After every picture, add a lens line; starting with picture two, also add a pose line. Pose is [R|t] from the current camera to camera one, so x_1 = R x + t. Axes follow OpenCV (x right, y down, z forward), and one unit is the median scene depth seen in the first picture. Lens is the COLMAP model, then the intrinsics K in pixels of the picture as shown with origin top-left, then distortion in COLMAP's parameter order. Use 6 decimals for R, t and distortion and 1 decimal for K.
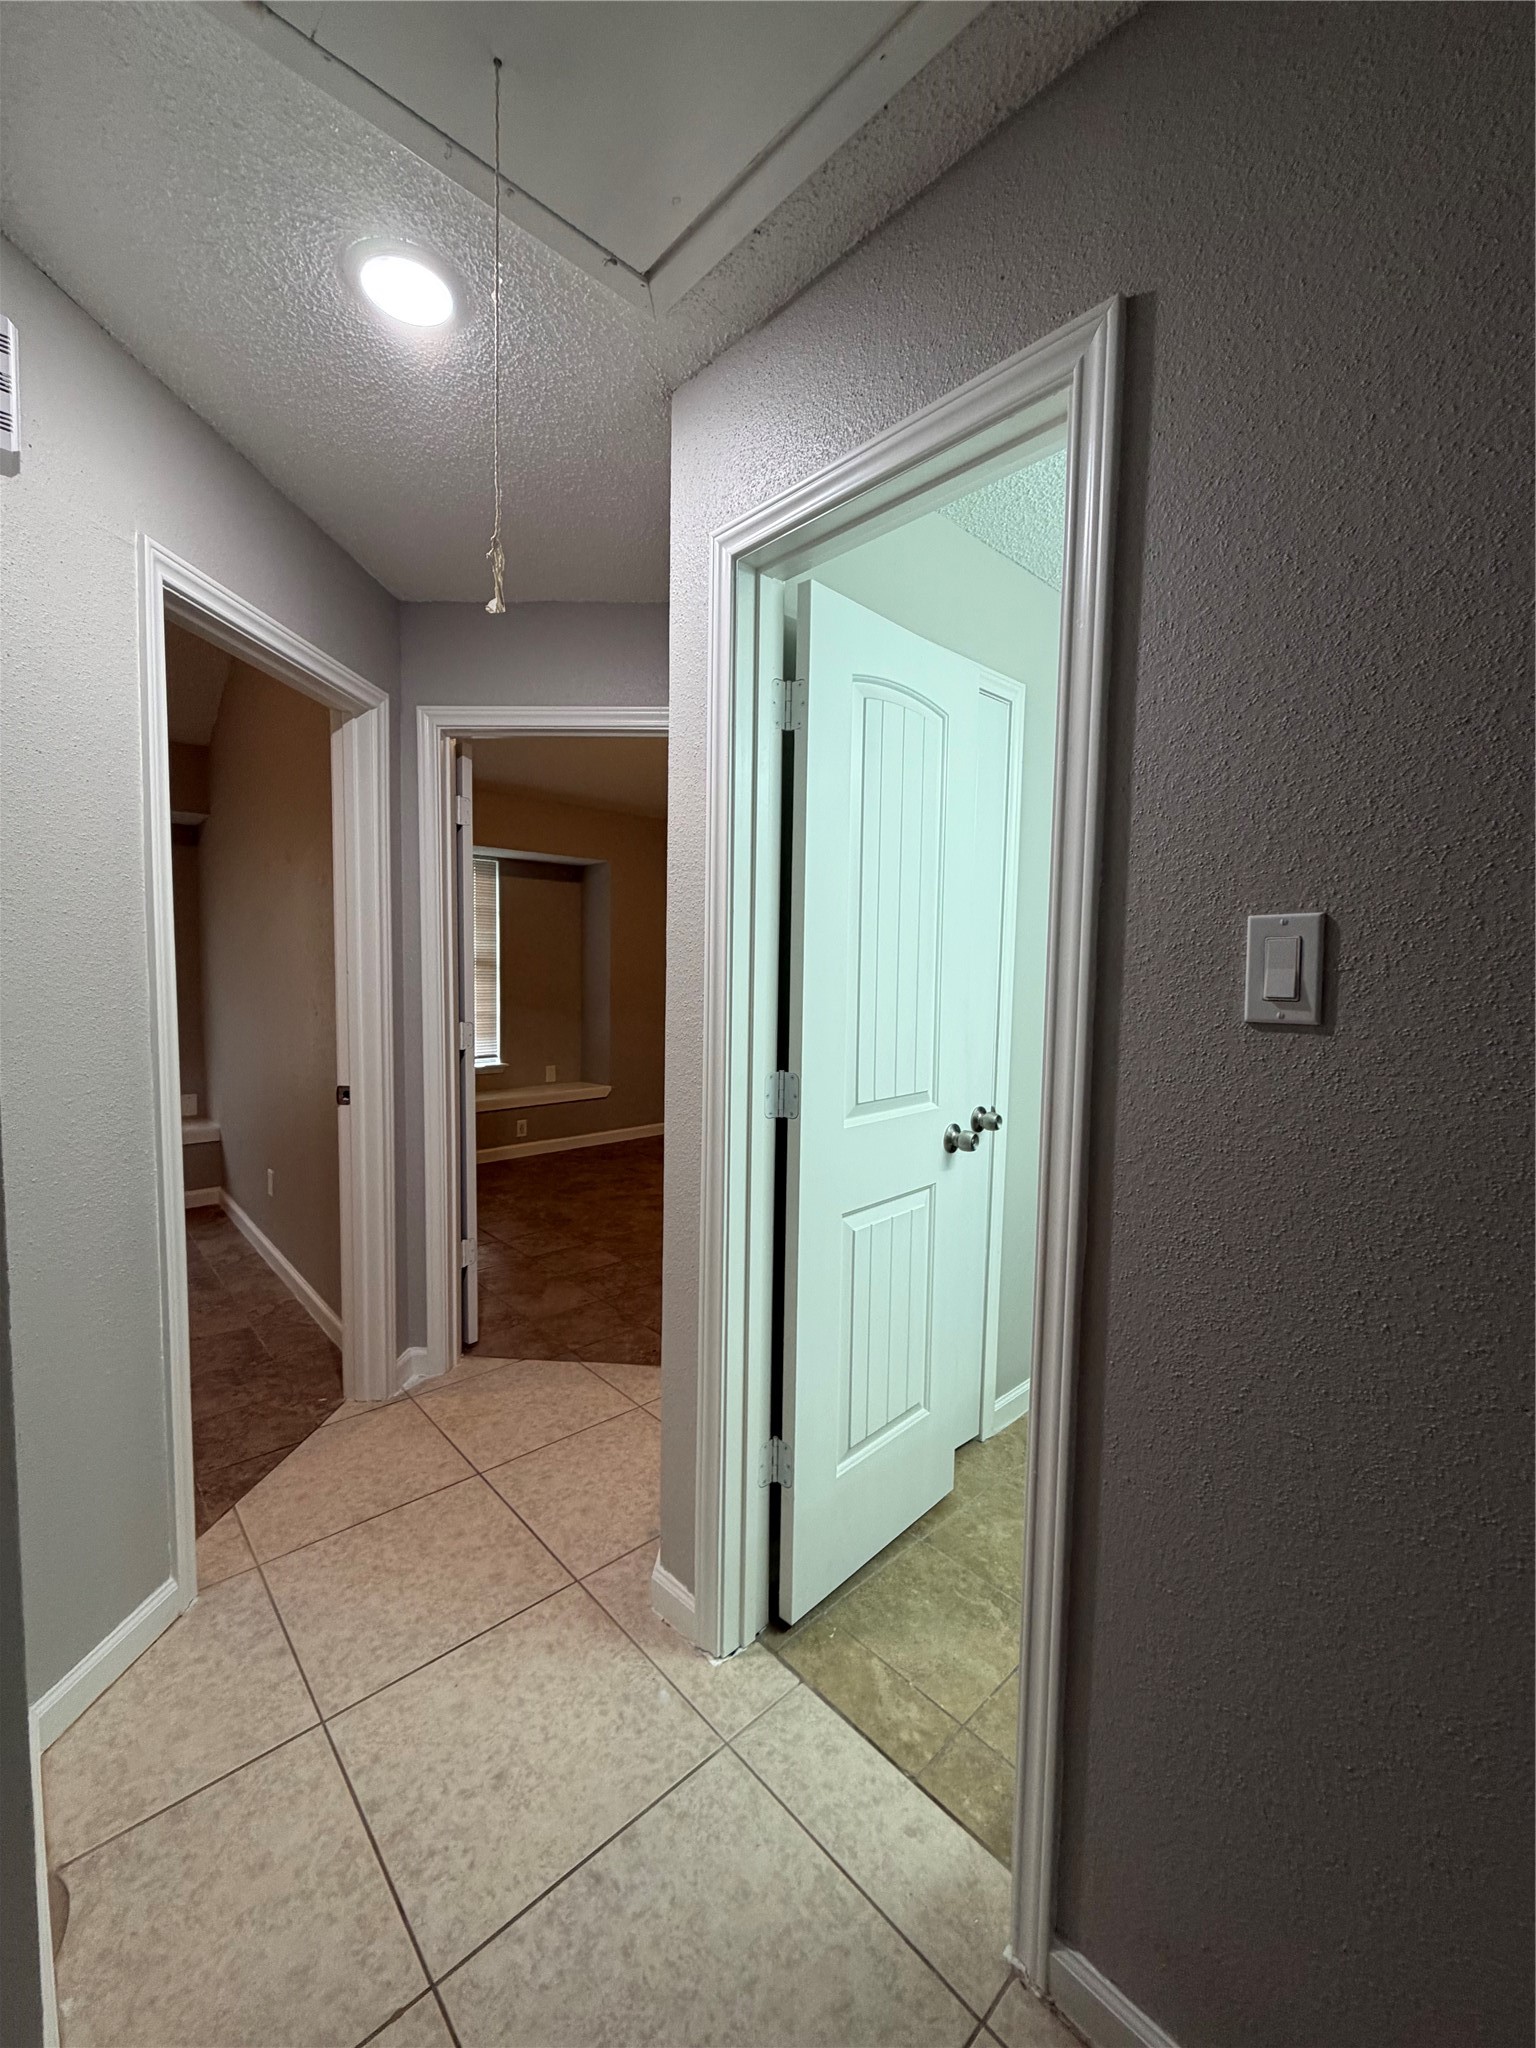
lens RADIAL K [[817.4, 0, 777.8], [0, 817.4, 1010.7], [0, 0, 1]] dist [0.004208, -0.000757]
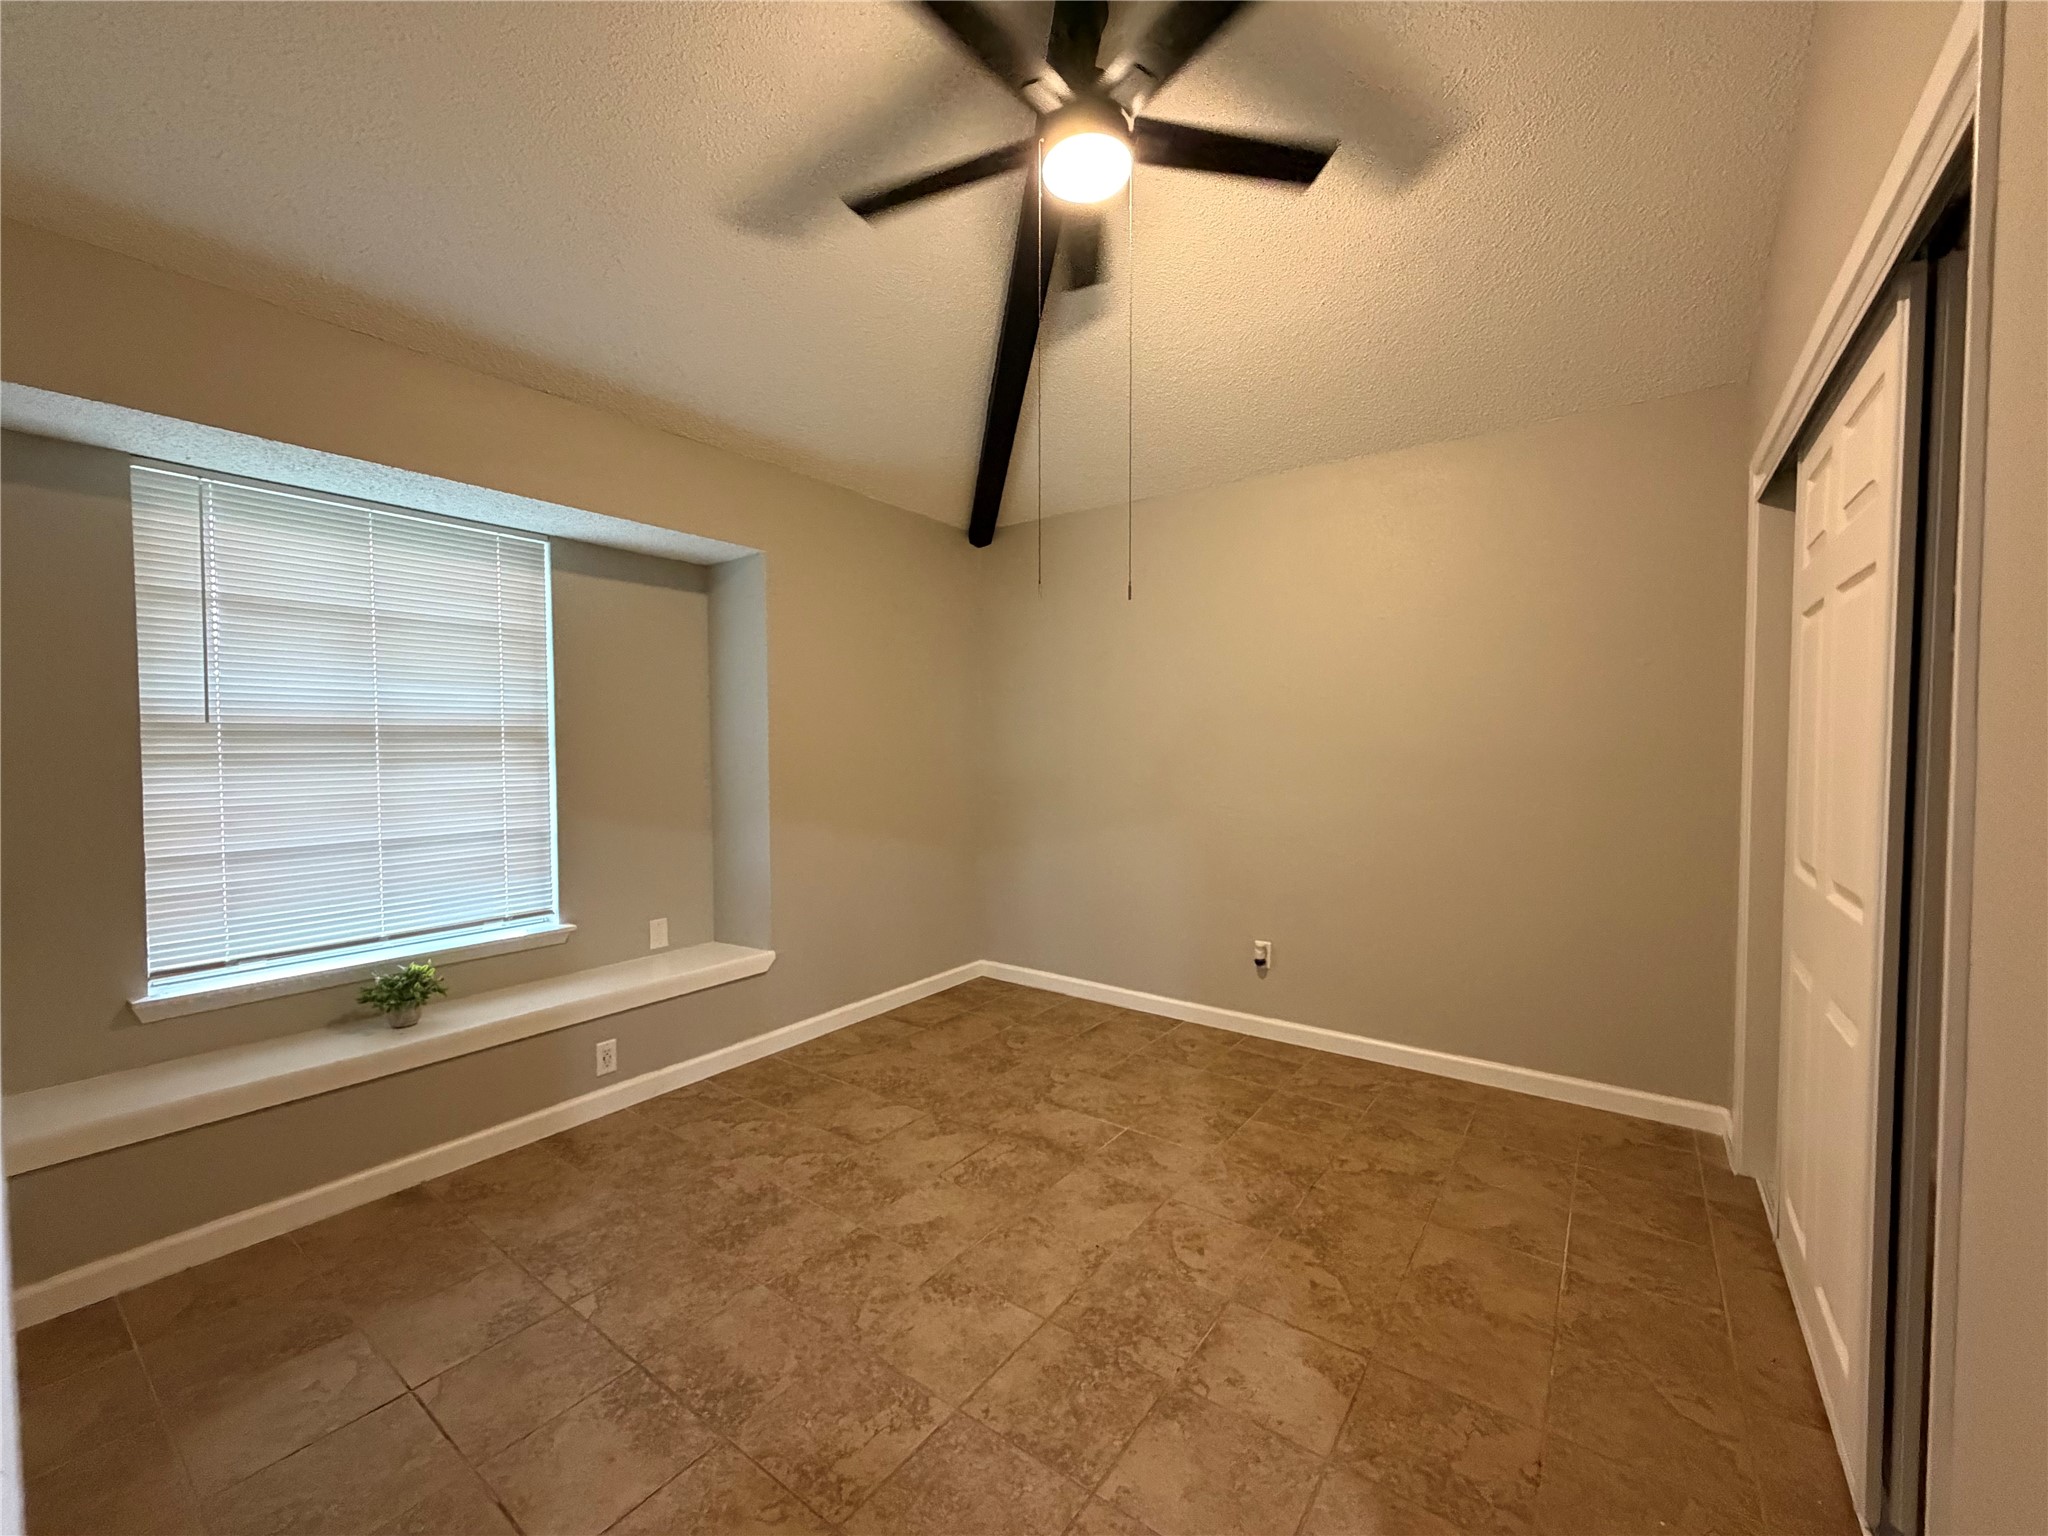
lens RADIAL K [[817.4, 0, 1022.2], [0, 817.4, 768.6], [0, 0, 1]] dist [0.004208, -0.000757]
pose [[0.983973, -0.025795, 0.176444, -0.138543], [0.030837, 0.999189, -0.025893, -0.013664], [-0.175633, 0.030919, 0.983970, 0.431480]]
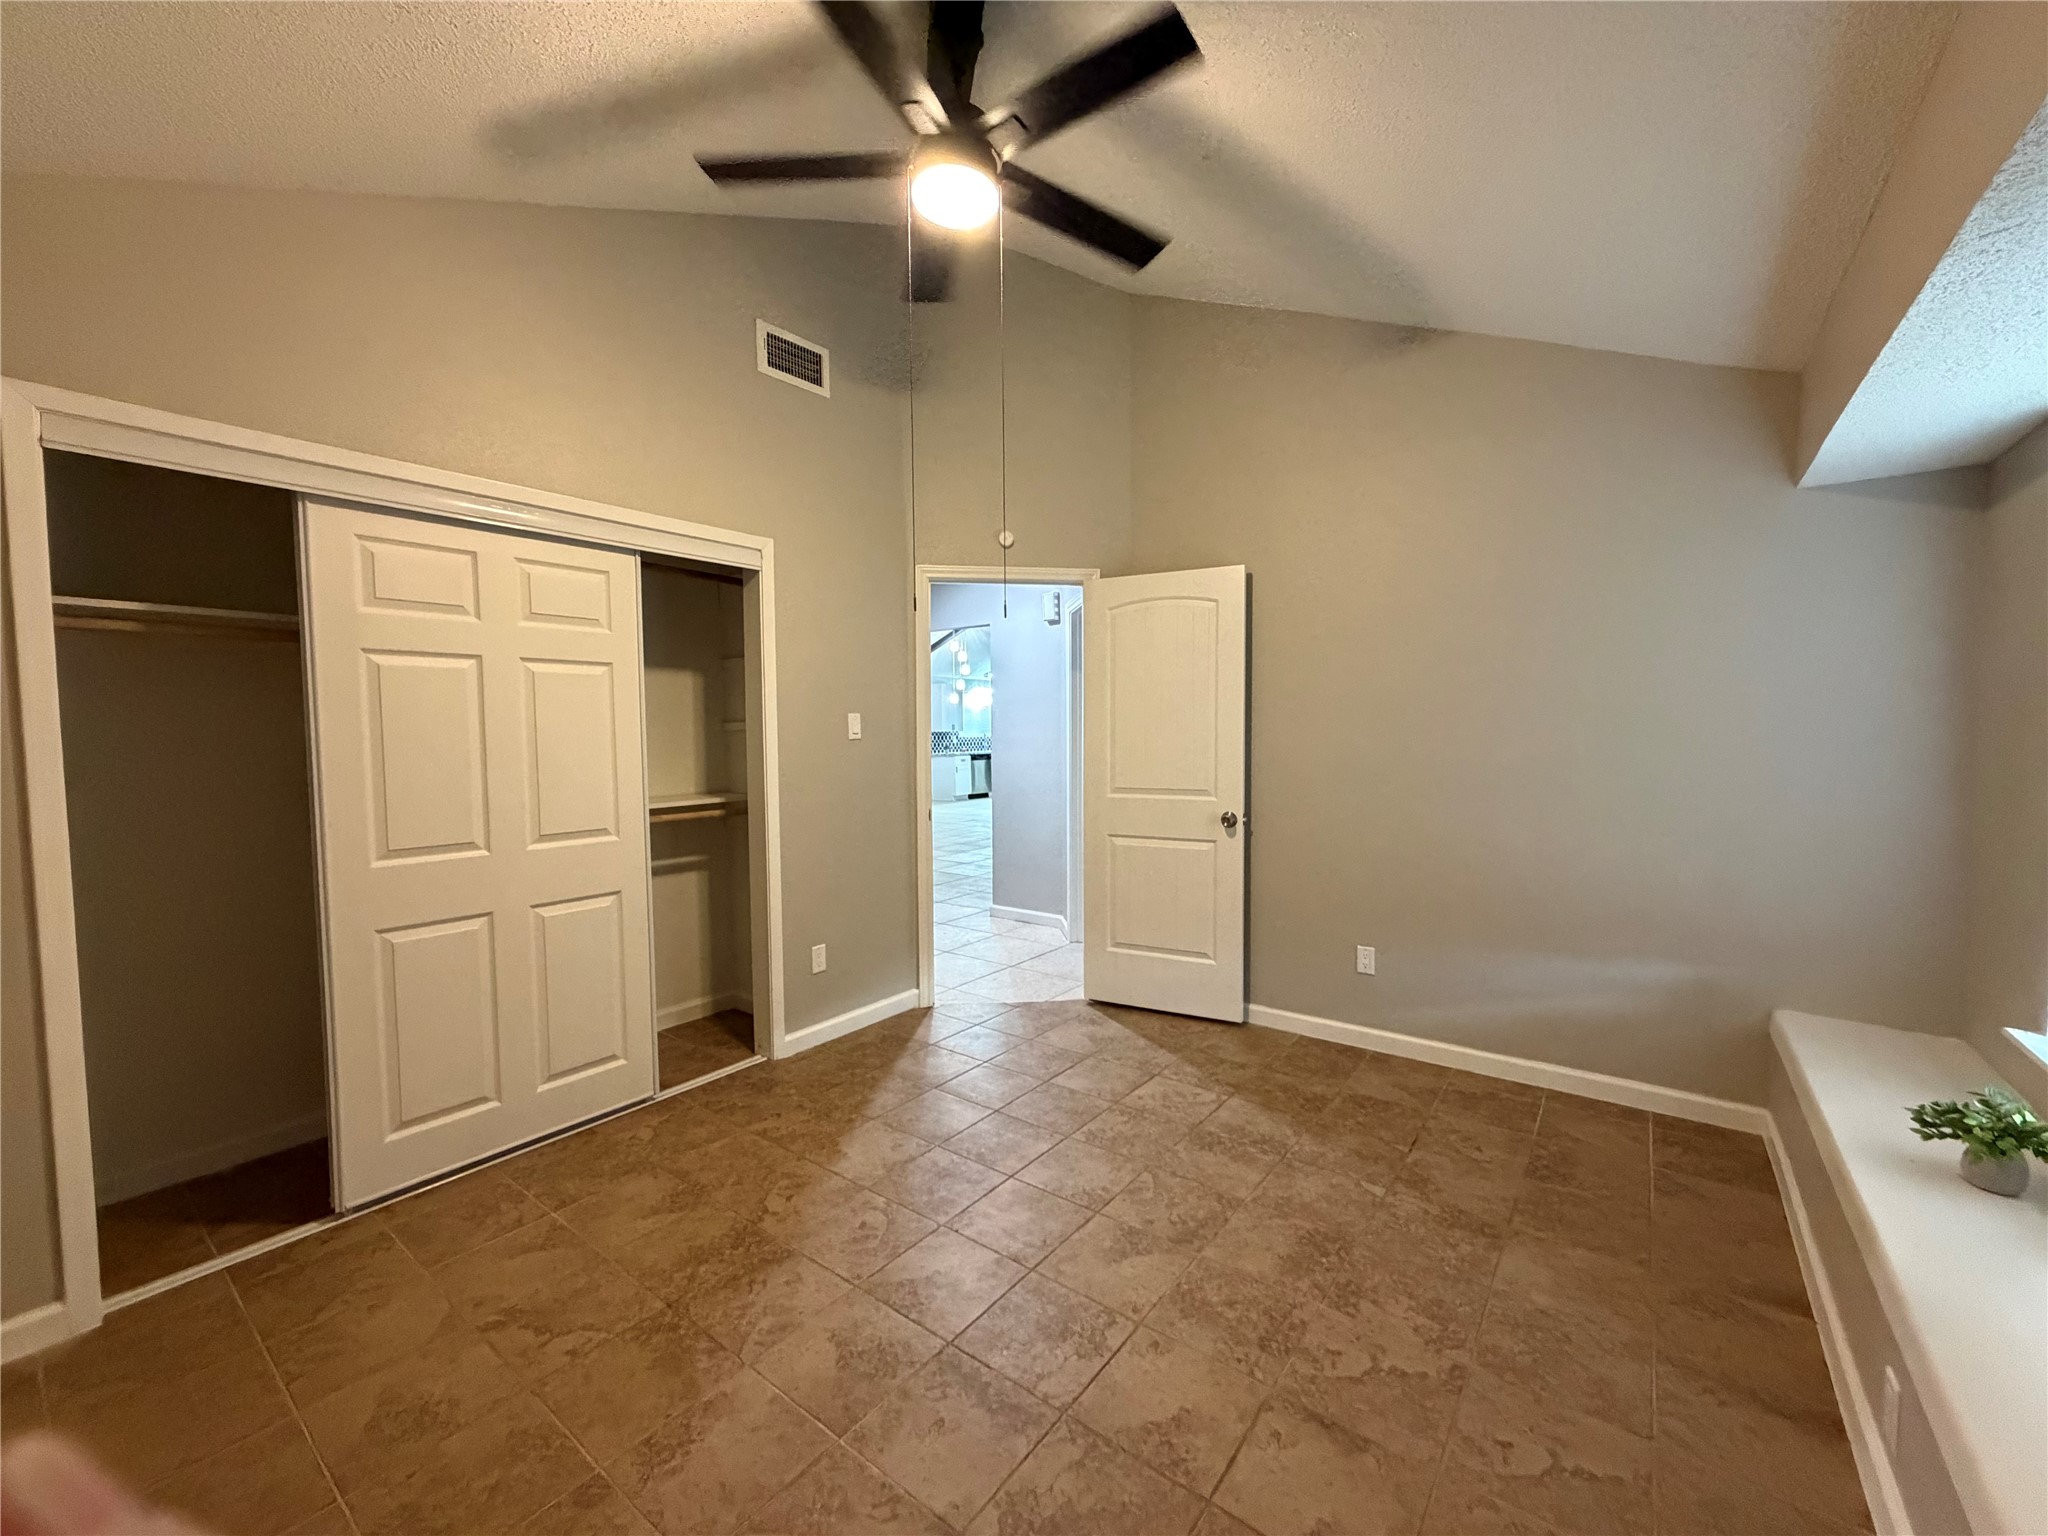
lens RADIAL K [[817.4, 0, 1022.5], [0, 817.4, 770.9], [0, 0, 1]] dist [0.004208, -0.000757]
pose [[-0.987408, -0.001805, -0.158184, -0.018554], [-0.018821, 0.994173, 0.106139, -0.063412], [0.157070, 0.107780, -0.981689, 1.131845]]
